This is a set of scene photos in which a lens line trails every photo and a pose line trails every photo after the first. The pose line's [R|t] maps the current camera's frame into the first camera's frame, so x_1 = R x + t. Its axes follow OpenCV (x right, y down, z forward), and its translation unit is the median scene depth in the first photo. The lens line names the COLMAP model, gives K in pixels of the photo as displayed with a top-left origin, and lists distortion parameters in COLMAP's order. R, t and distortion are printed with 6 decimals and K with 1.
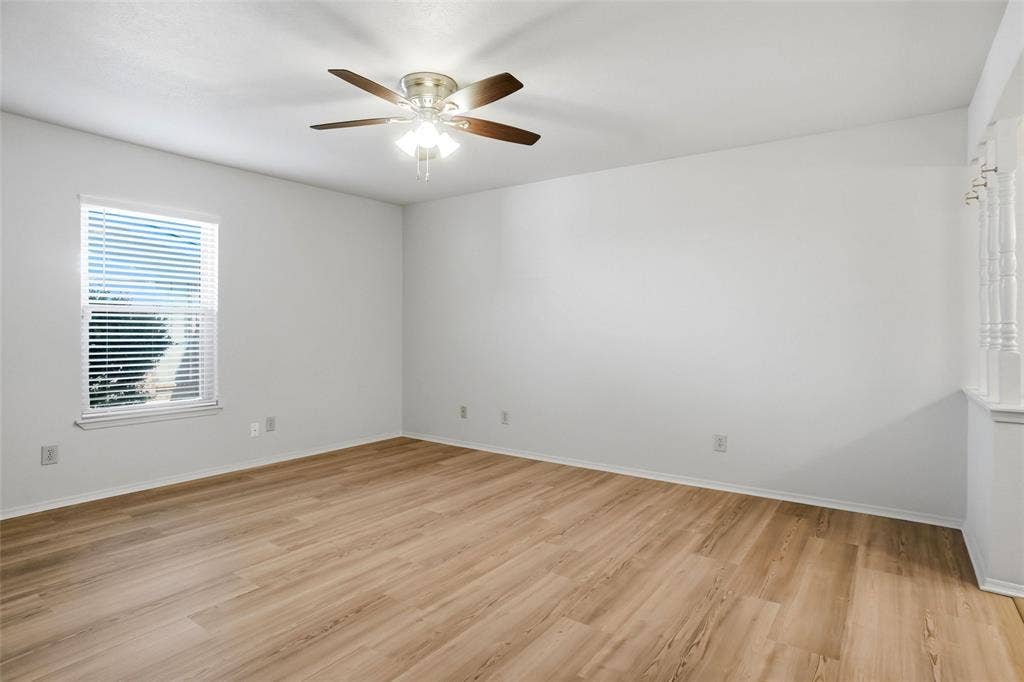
lens RADIAL K [[543.3, 0, 513.9], [0, 543.3, 332.6], [0, 0, 1]] dist [-0.047144, 0.011795]
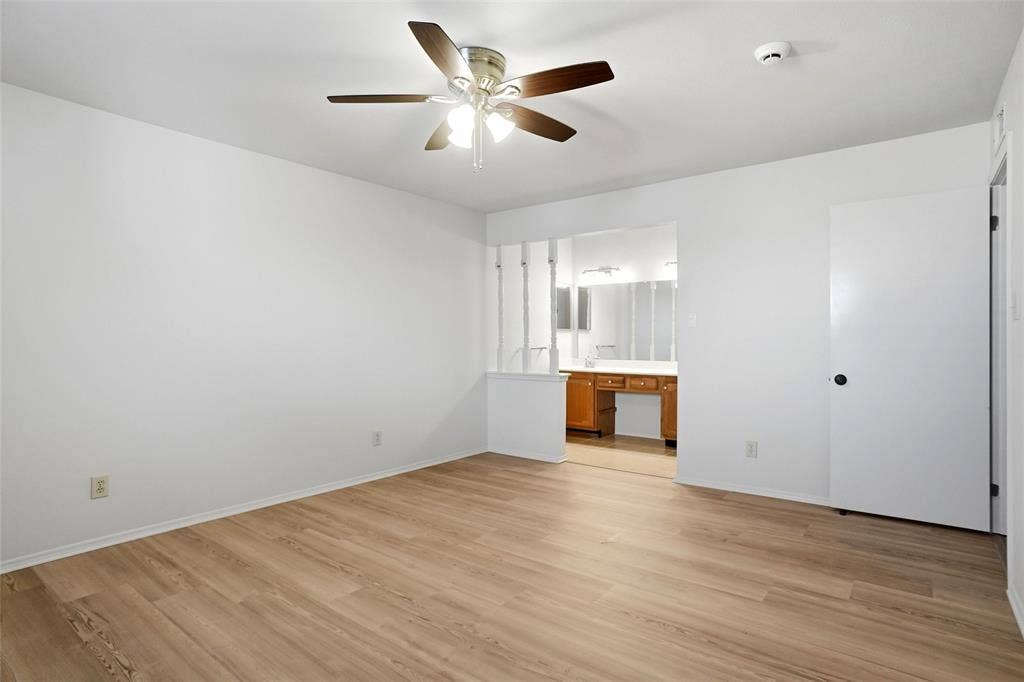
lens RADIAL K [[543.3, 0, 512.2], [0, 543.3, 339.9], [0, 0, 1]] dist [-0.047144, 0.011795]
pose [[0.042337, -0.009088, 0.999062, -0.813750], [0.008929, 0.999922, 0.008718, -0.012397], [-0.999063, 0.008552, 0.042415, 0.712853]]
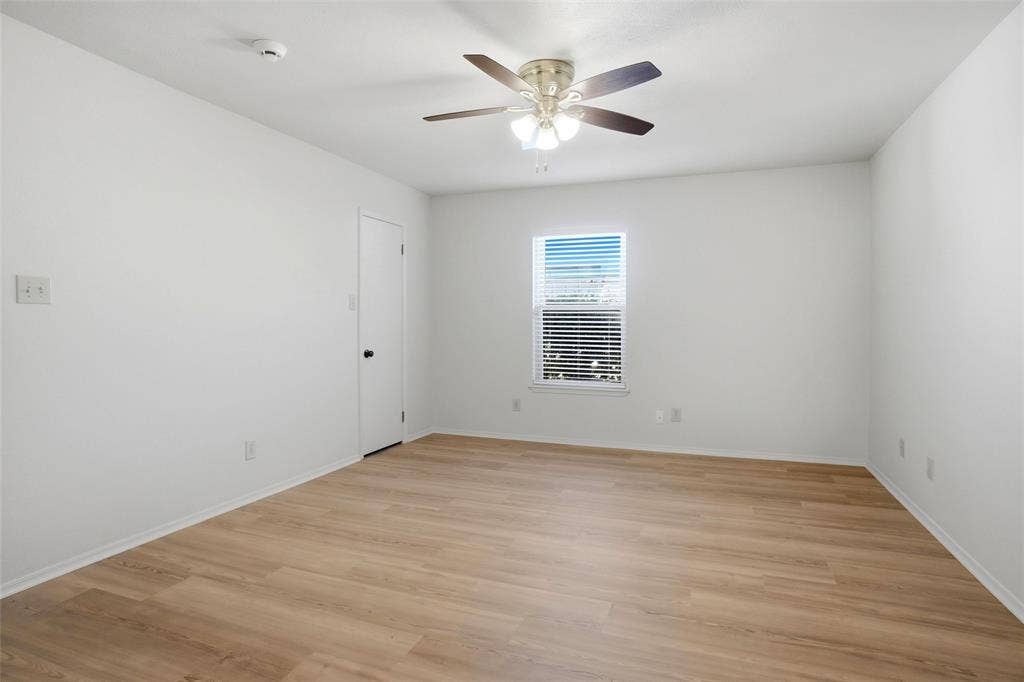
lens RADIAL K [[543.3, 0, 512.0], [0, 543.3, 343.5], [0, 0, 1]] dist [-0.047144, 0.011795]
pose [[0.250463, 0.034824, -0.967500, 0.600839], [-0.004257, 0.999383, 0.034869, -0.002206], [0.968117, -0.004615, 0.250456, 0.553031]]
